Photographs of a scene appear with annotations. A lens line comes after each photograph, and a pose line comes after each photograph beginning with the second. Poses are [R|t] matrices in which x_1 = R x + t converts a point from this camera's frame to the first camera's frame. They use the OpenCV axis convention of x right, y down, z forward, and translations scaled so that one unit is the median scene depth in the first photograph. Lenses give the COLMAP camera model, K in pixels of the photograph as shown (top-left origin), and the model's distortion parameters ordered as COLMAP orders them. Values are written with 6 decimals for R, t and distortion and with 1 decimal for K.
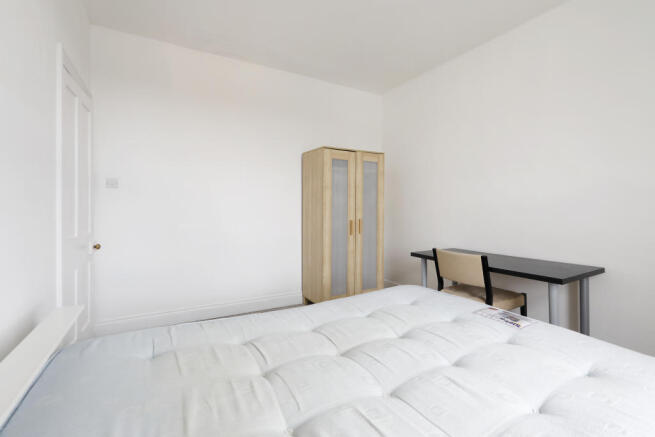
lens RADIAL K [[294.2, 0, 325.7], [0, 294.2, 213.4], [0, 0, 1]] dist [-0.002708, 0.000497]
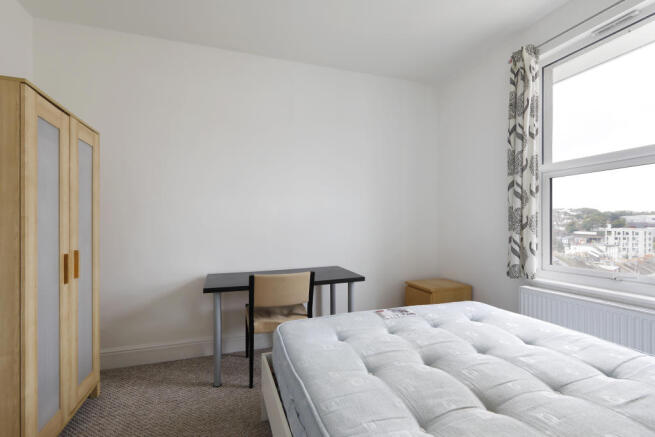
lens RADIAL K [[294.2, 0, 326.6], [0, 294.2, 224.5], [0, 0, 1]] dist [-0.002708, 0.000497]
pose [[0.182419, -0.002214, 0.983218, -0.472757], [0.024749, 0.999691, -0.002341, -0.018989], [-0.982909, 0.024761, 0.182418, 0.742073]]
